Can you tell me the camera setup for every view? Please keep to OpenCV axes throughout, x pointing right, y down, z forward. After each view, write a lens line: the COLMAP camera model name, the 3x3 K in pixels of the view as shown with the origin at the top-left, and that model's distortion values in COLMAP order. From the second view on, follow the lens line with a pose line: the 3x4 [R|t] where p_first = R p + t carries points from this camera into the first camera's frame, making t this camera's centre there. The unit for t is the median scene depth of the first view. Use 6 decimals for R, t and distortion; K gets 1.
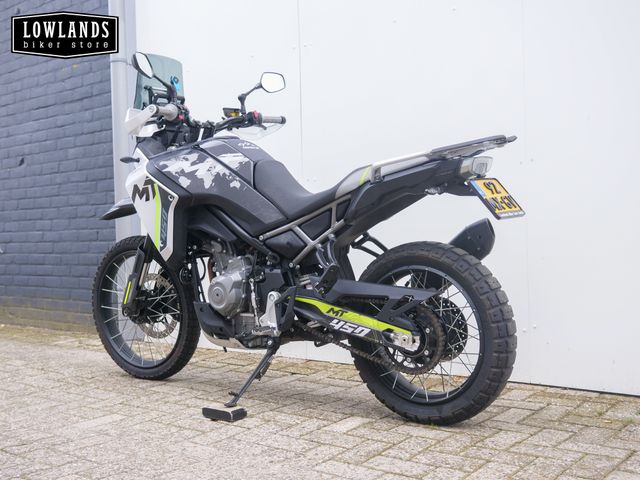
lens RADIAL K [[737.8, 0, 320.0], [0, 737.8, 240.0], [0, 0, 1]] dist [-0.008964, 0.013635]
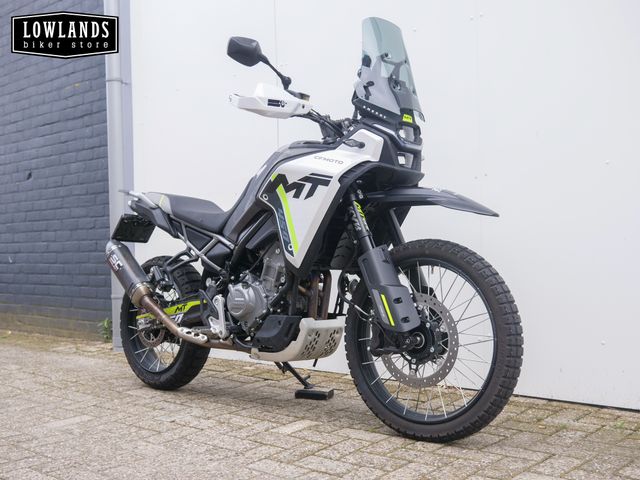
lens RADIAL K [[737.8, 0, 320.0], [0, 737.8, 240.0], [0, 0, 1]] dist [-0.008964, 0.013635]
pose [[0.998900, 0.000978, -0.046886, 0.107846], [-0.001612, 0.999908, -0.013491, -0.002678], [0.046868, 0.013552, 0.998809, -0.049061]]
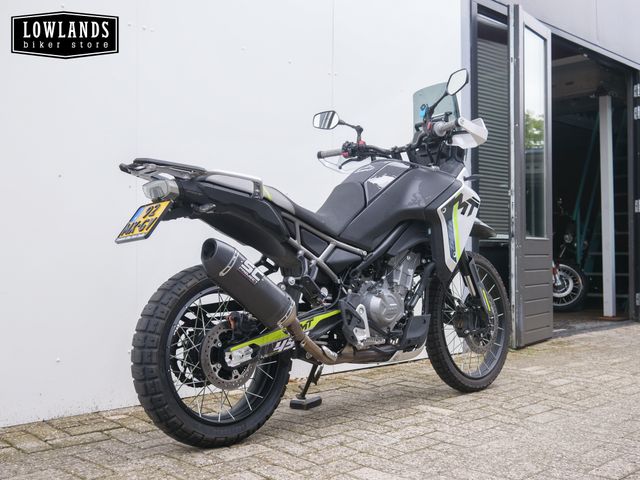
lens RADIAL K [[737.8, 0, 320.0], [0, 737.8, 240.0], [0, 0, 1]] dist [-0.008964, 0.013635]
pose [[0.126598, 0.042294, 0.991052, -1.091827], [0.004758, 0.999053, -0.043243, 0.018878], [-0.991943, 0.010190, 0.126277, 0.929313]]
